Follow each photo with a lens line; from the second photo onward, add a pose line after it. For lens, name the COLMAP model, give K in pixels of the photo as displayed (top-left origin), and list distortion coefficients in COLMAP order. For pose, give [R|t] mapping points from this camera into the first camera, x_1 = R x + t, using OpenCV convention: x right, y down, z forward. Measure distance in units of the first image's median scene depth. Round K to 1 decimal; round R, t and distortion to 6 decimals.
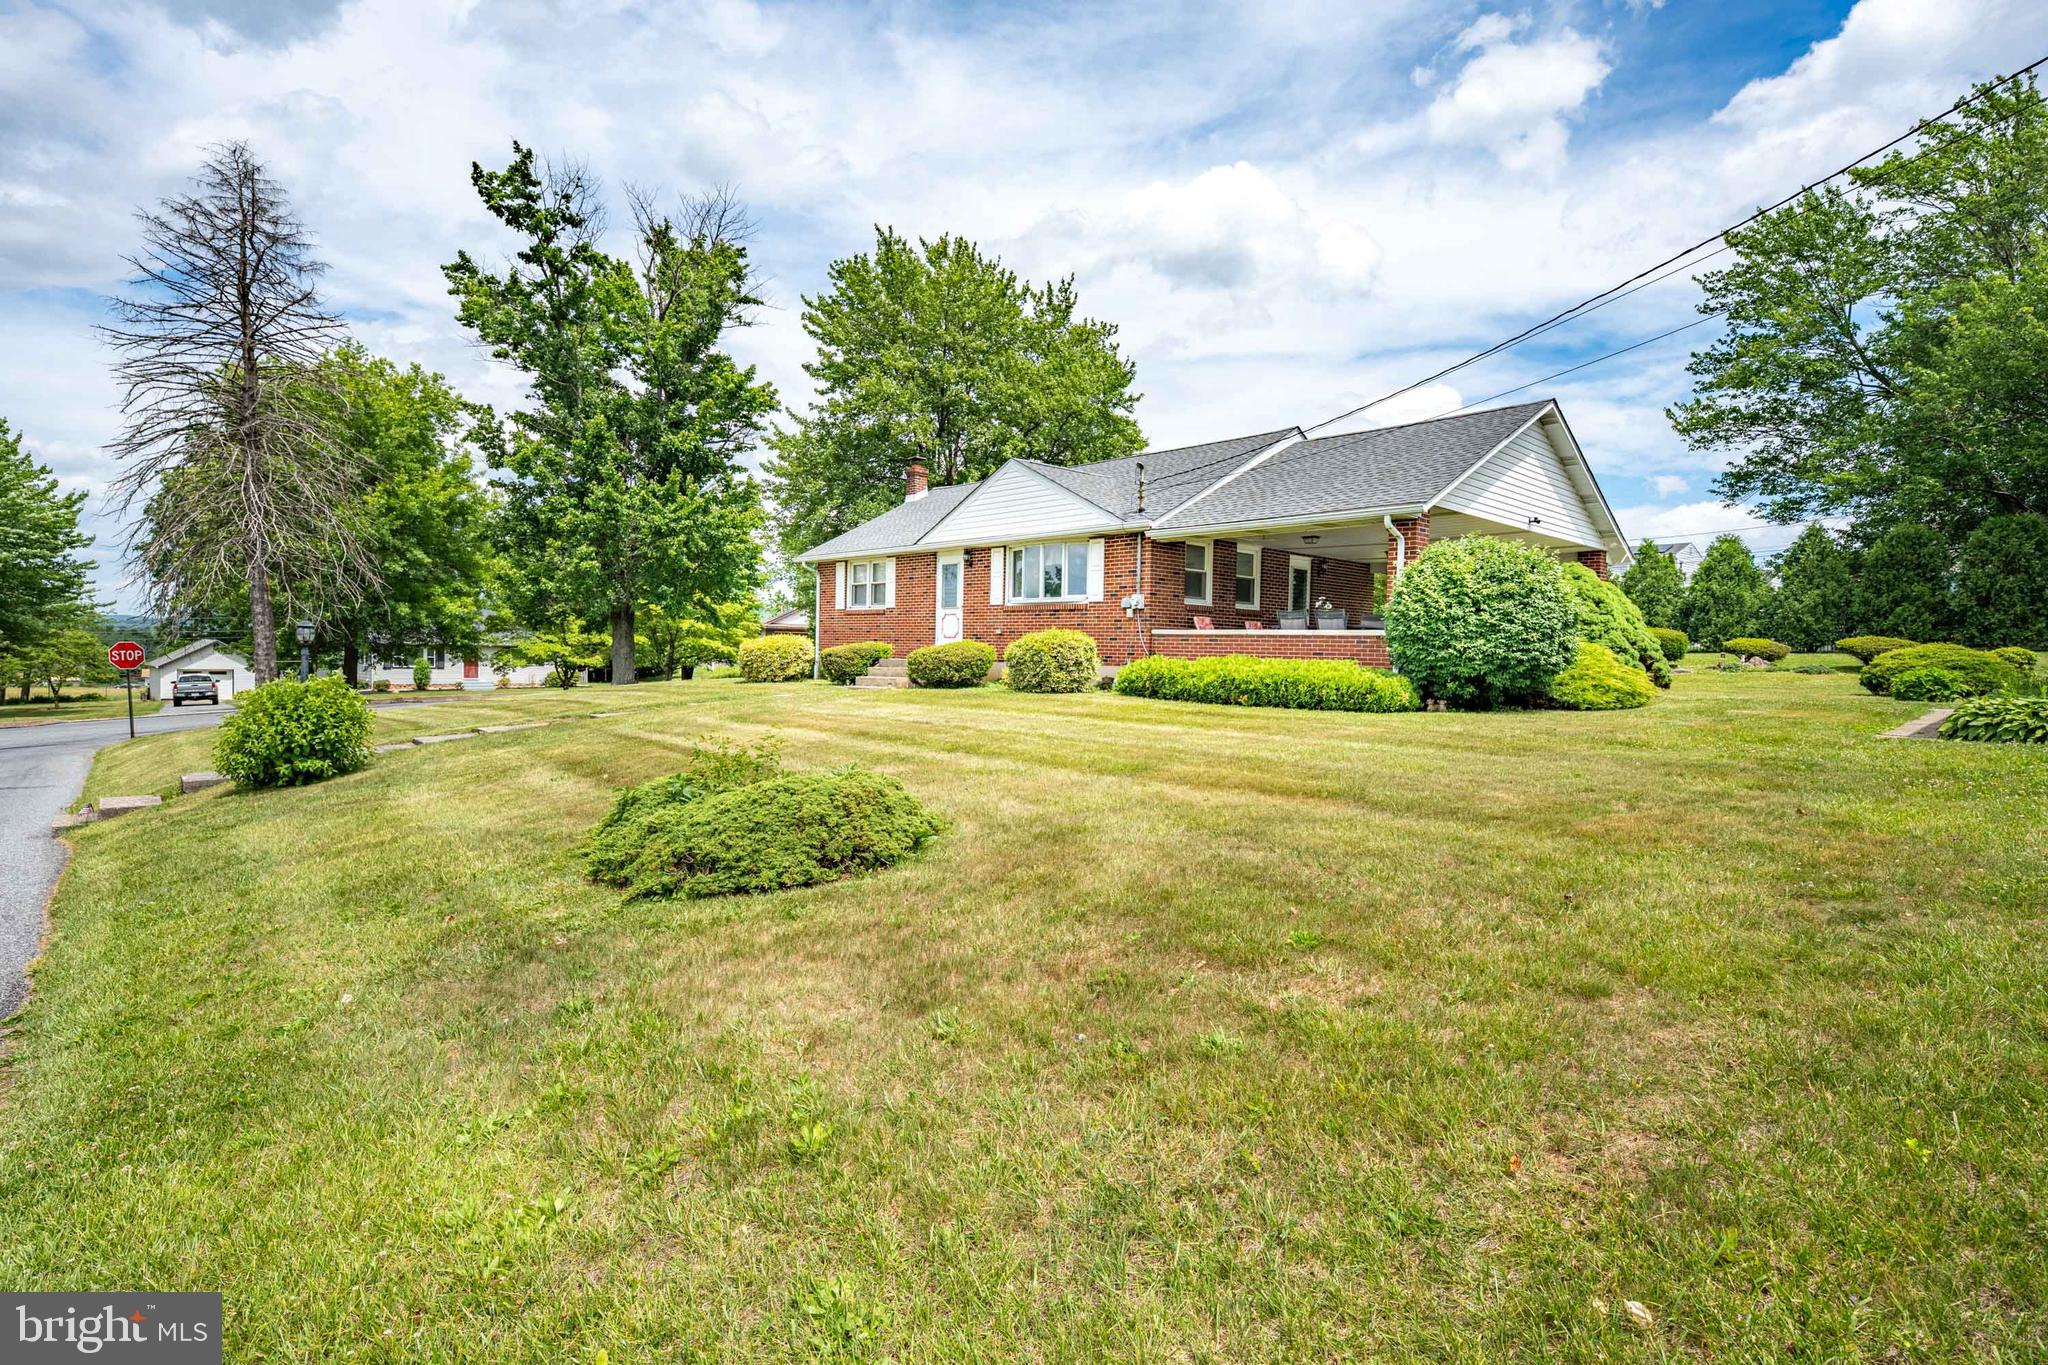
lens RADIAL K [[991.2, 0, 1024.0], [0, 991.2, 682.5], [0, 0, 1]] dist [0.015673, -0.000635]
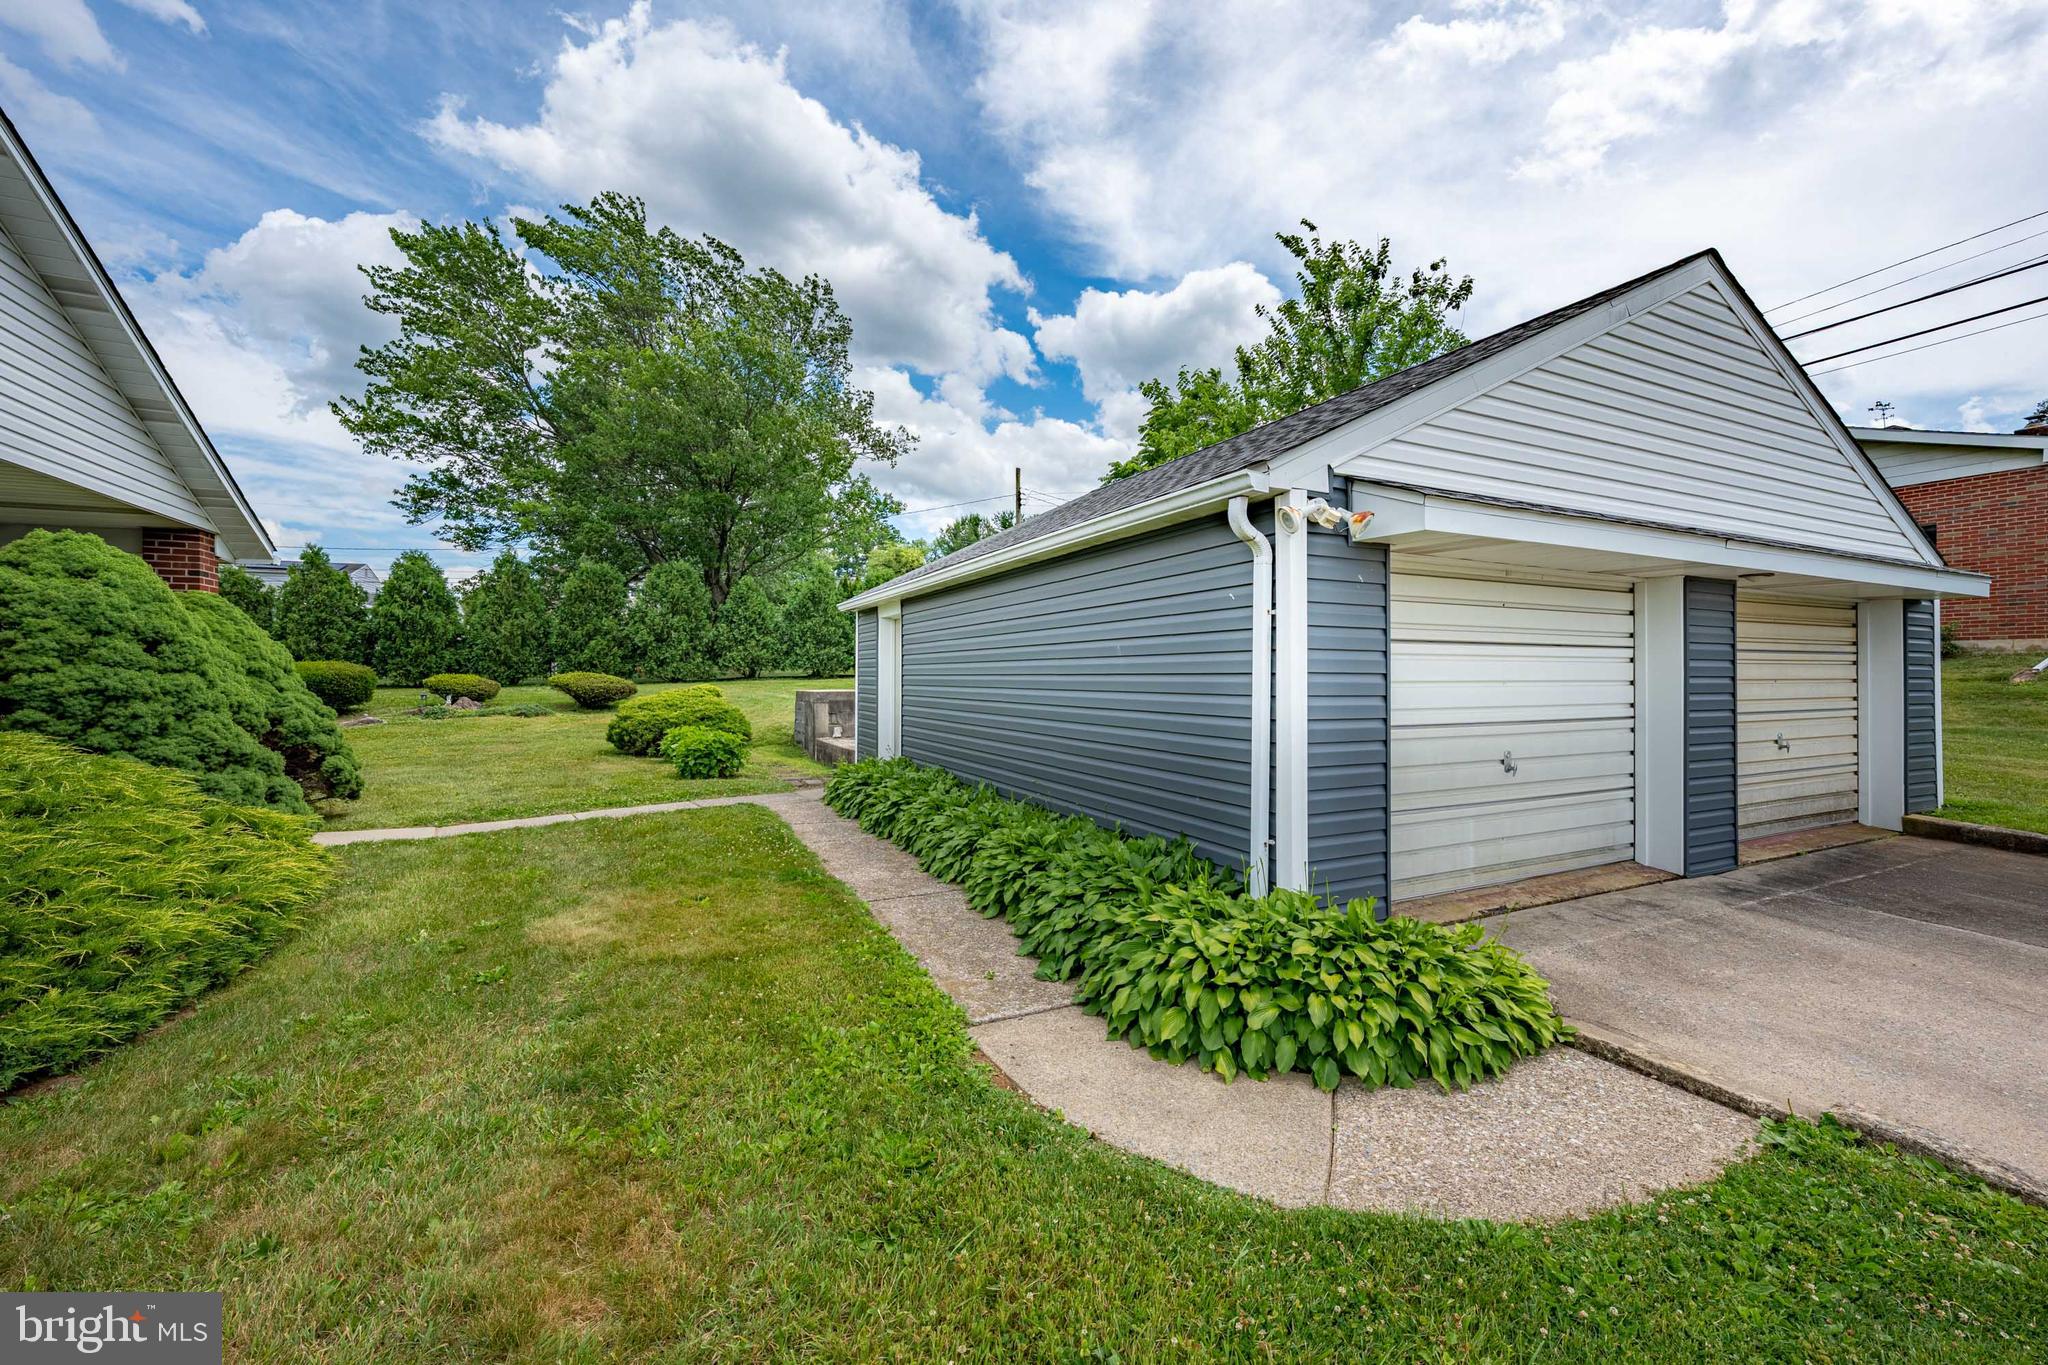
lens RADIAL K [[786.9, 0, 1027.4], [0, 786.9, 666.0], [0, 0, 1]] dist [0.000257, -0.000022]
pose [[0.279393, -0.012855, 0.960091, 0.204906], [0.036433, 0.999332, 0.002778, -0.032212], [-0.959486, 0.034202, 0.279674, 0.319860]]
